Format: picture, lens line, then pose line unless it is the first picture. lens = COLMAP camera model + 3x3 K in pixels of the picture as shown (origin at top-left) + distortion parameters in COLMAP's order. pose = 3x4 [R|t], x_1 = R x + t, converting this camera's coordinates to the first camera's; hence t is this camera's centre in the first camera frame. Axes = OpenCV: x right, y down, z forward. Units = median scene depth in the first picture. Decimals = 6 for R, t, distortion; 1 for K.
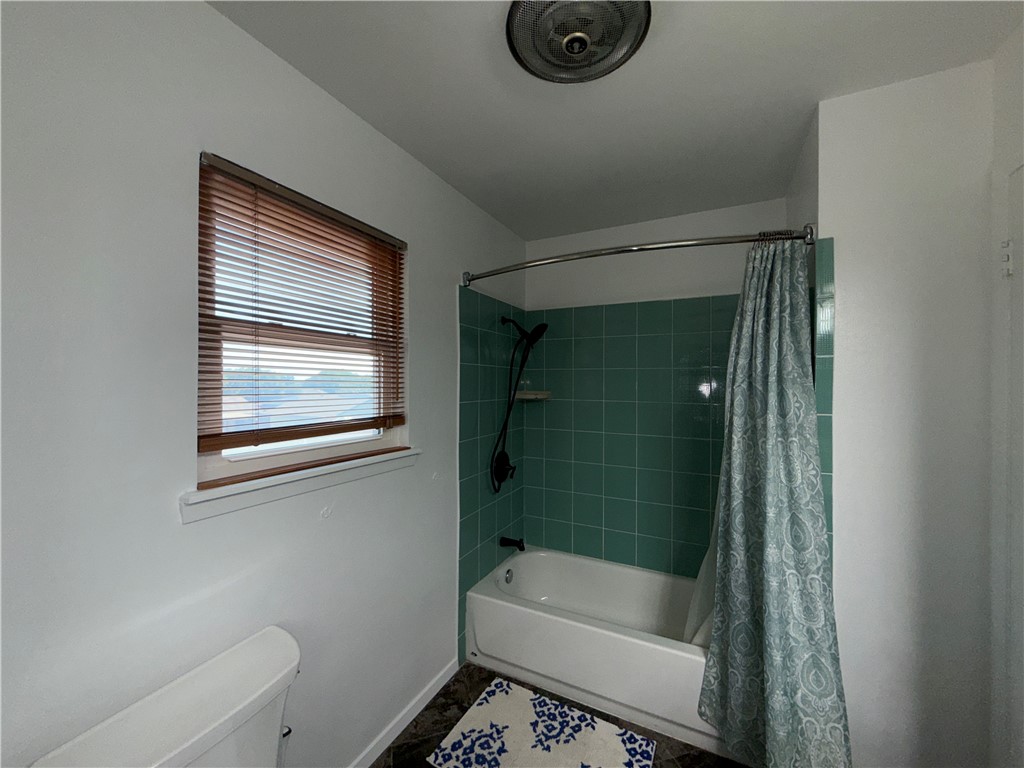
lens RADIAL K [[407.0, 0, 509.5], [0, 407.0, 383.5], [0, 0, 1]] dist [-0.000936, 0.000262]
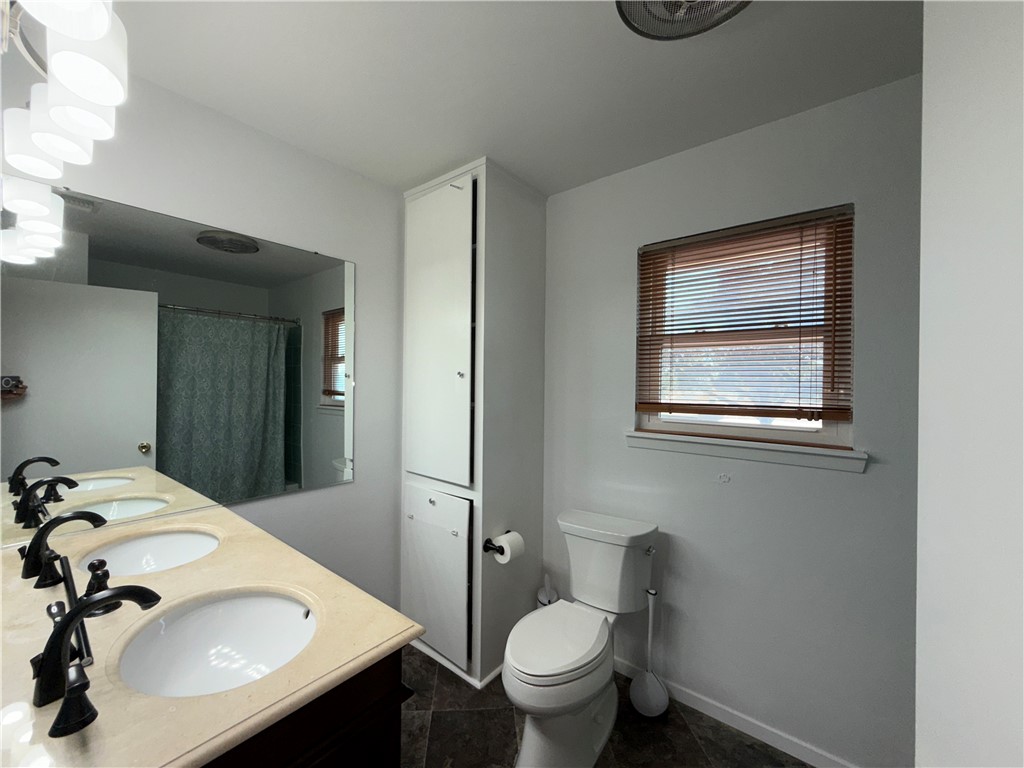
lens RADIAL K [[407.0, 0, 509.5], [0, 407.0, 383.5], [0, 0, 1]] dist [-0.000936, 0.000262]
pose [[-0.179571, -0.019452, -0.983553, 0.730745], [-0.025818, 0.999553, -0.015054, 0.058218], [0.983406, 0.022690, -0.179993, 0.480814]]
